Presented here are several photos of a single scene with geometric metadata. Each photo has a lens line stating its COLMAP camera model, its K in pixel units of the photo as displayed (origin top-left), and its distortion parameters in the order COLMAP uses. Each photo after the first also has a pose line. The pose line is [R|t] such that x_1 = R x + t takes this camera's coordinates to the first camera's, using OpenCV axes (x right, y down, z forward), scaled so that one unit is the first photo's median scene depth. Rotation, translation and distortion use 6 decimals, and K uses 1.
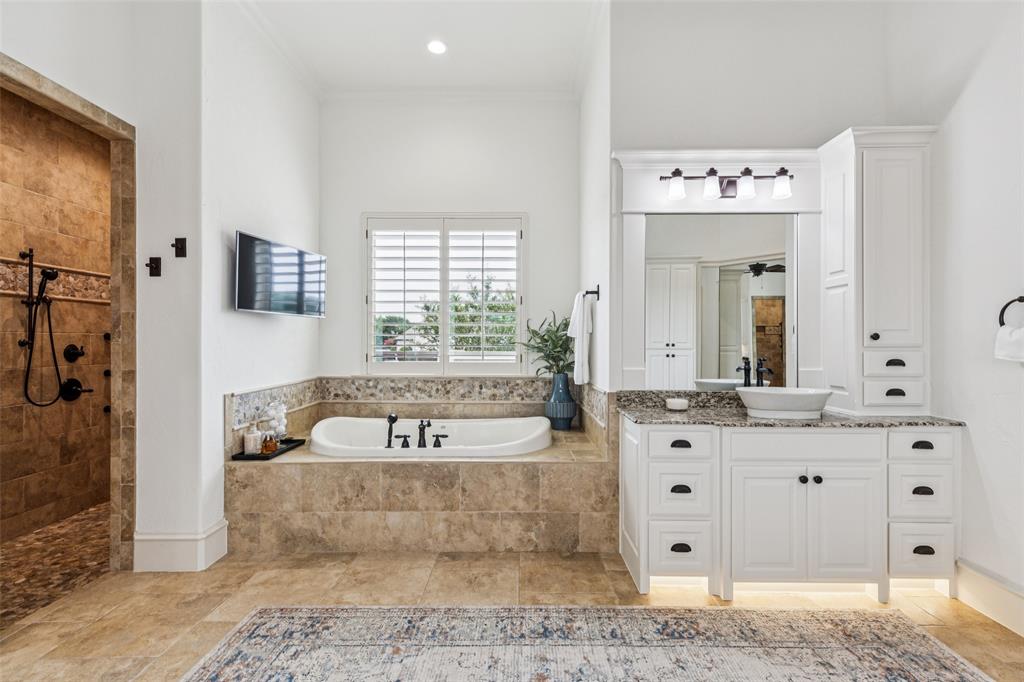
lens RADIAL K [[465.5, 0, 518.4], [0, 465.5, 341.1], [0, 0, 1]] dist [0.006964, -0.002788]
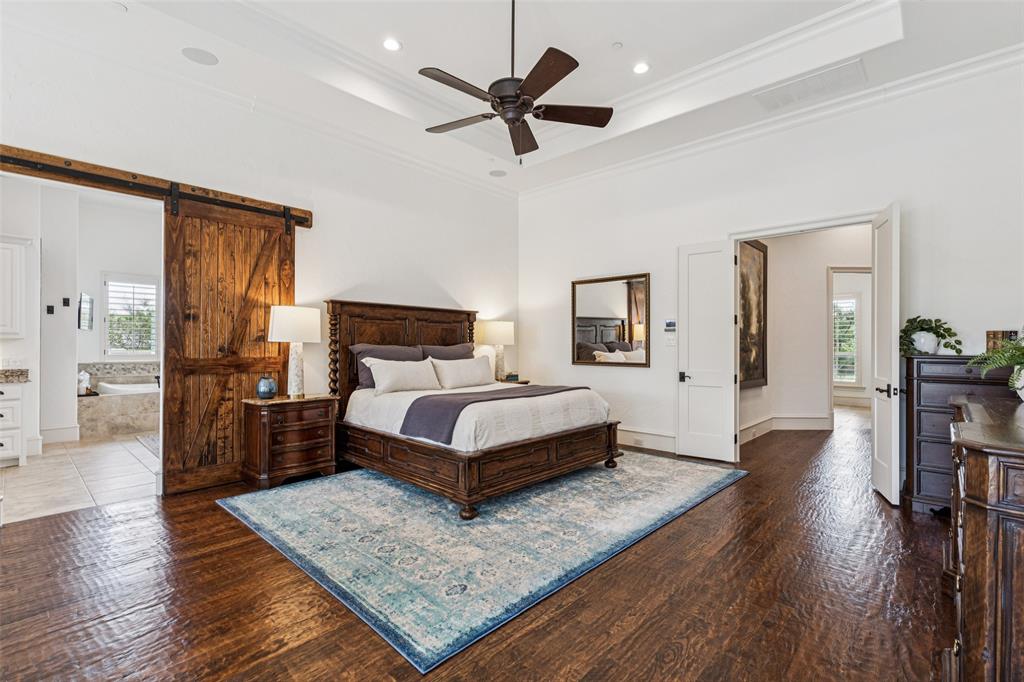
lens RADIAL K [[465.5, 0, 517.1], [0, 465.5, 344.1], [0, 0, 1]] dist [0.006964, -0.002788]
pose [[0.674146, 0.002148, 0.738595, -0.861405], [-0.001009, 0.999998, -0.001987, 0.009097], [-0.738598, 0.000594, 0.674146, -2.057630]]
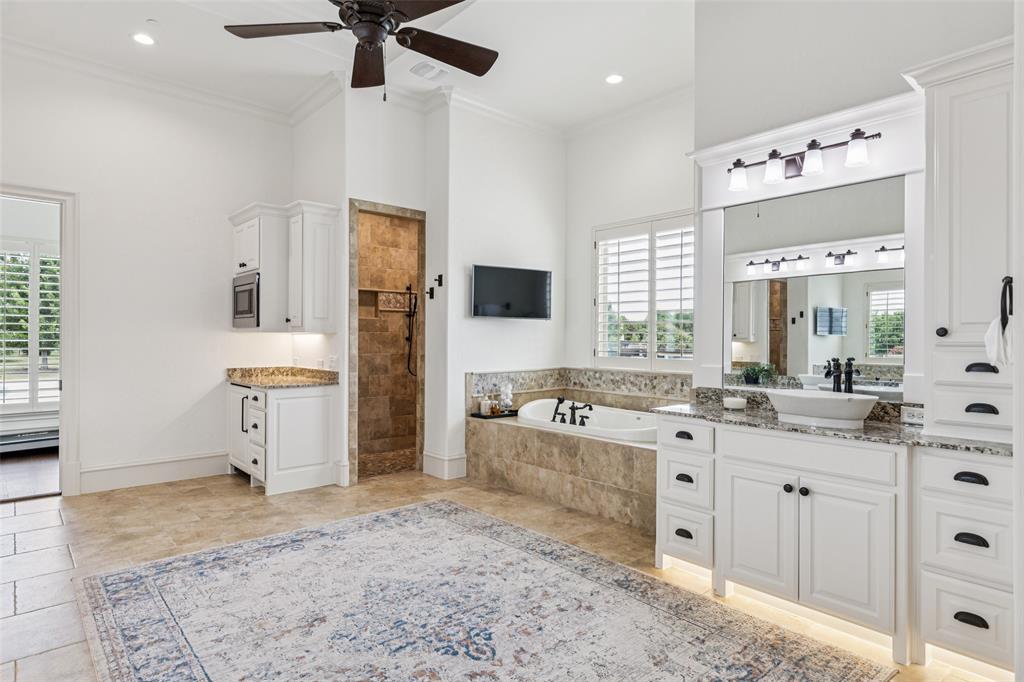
lens RADIAL K [[567.5, 0, 511.0], [0, 567.5, 335.9], [0, 0, 1]] dist [-0.013849, -0.000639]
pose [[0.659879, -0.000813, -0.751372, 0.871465], [-0.004152, 0.999980, -0.004728, 0.002965], [0.751361, 0.006240, 0.659862, -0.117546]]
